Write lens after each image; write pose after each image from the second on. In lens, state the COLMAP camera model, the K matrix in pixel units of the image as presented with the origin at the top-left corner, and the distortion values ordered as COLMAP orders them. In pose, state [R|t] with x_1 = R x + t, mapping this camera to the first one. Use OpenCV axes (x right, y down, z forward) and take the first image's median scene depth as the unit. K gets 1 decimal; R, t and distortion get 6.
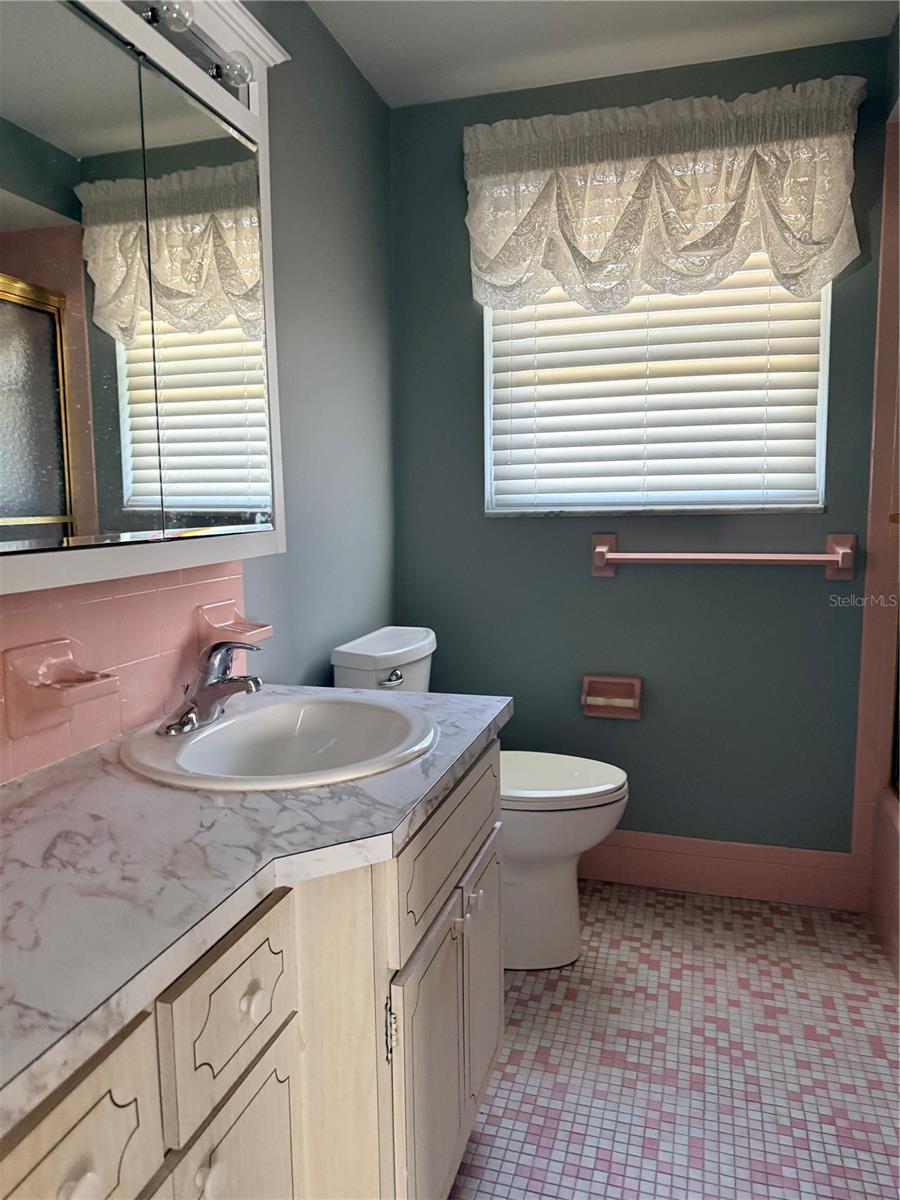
lens RADIAL K [[864.5, 0, 456.4], [0, 864.5, 604.7], [0, 0, 1]] dist [0.041413, -0.042365]
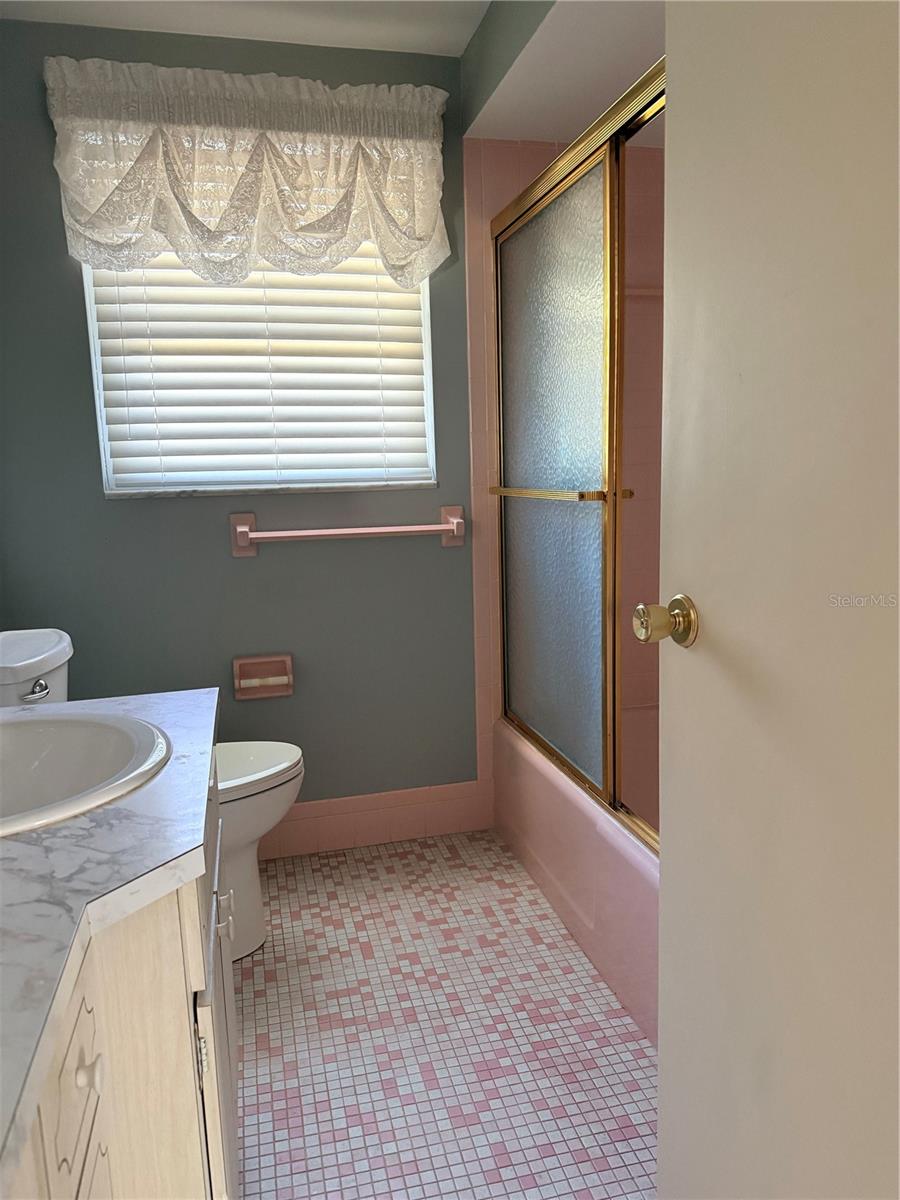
lens RADIAL K [[864.5, 0, 456.4], [0, 864.5, 604.7], [0, 0, 1]] dist [0.041413, -0.042365]
pose [[0.860675, -0.097950, 0.499644, -0.135337], [0.080838, 0.995162, 0.055841, -0.014991], [-0.502696, -0.007670, 0.864429, 0.028947]]
